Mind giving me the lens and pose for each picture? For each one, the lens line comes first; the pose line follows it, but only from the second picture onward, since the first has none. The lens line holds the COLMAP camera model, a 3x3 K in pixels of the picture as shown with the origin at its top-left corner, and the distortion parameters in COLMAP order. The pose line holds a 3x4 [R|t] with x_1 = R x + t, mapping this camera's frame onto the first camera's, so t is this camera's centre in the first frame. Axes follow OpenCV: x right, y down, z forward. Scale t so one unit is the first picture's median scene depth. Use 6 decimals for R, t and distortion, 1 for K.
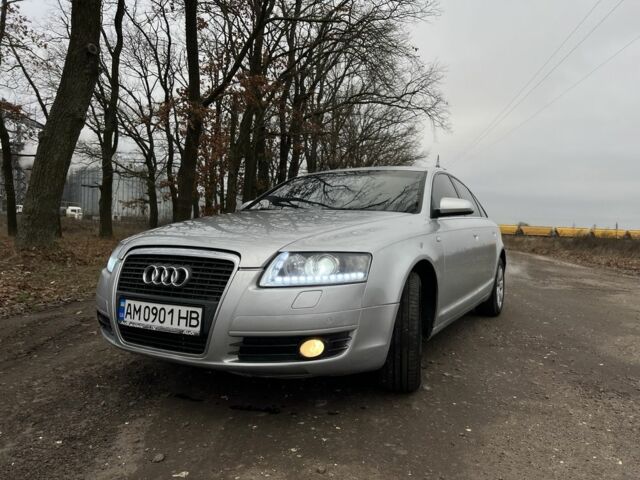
lens RADIAL K [[556.4, 0, 317.9], [0, 556.4, 240.2], [0, 0, 1]] dist [0.039126, -0.011153]
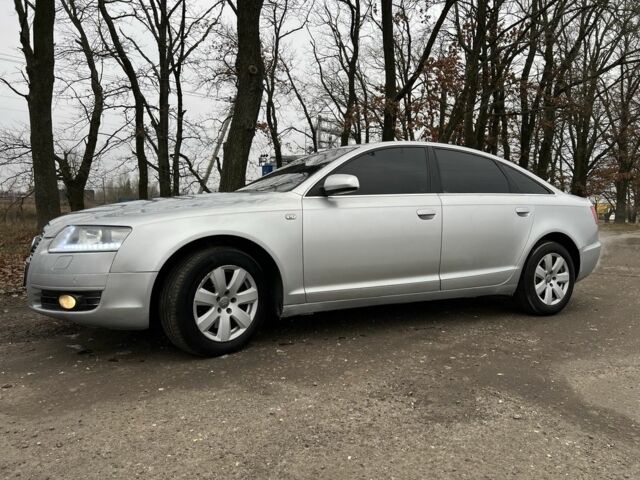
lens RADIAL K [[556.4, 0, 317.9], [0, 556.4, 240.2], [0, 0, 1]] dist [0.039126, -0.011153]
pose [[0.787343, 0.006884, -0.616477, 1.137898], [-0.002564, 0.999966, 0.007892, 0.042351], [0.616510, -0.004633, 0.787333, 0.338746]]
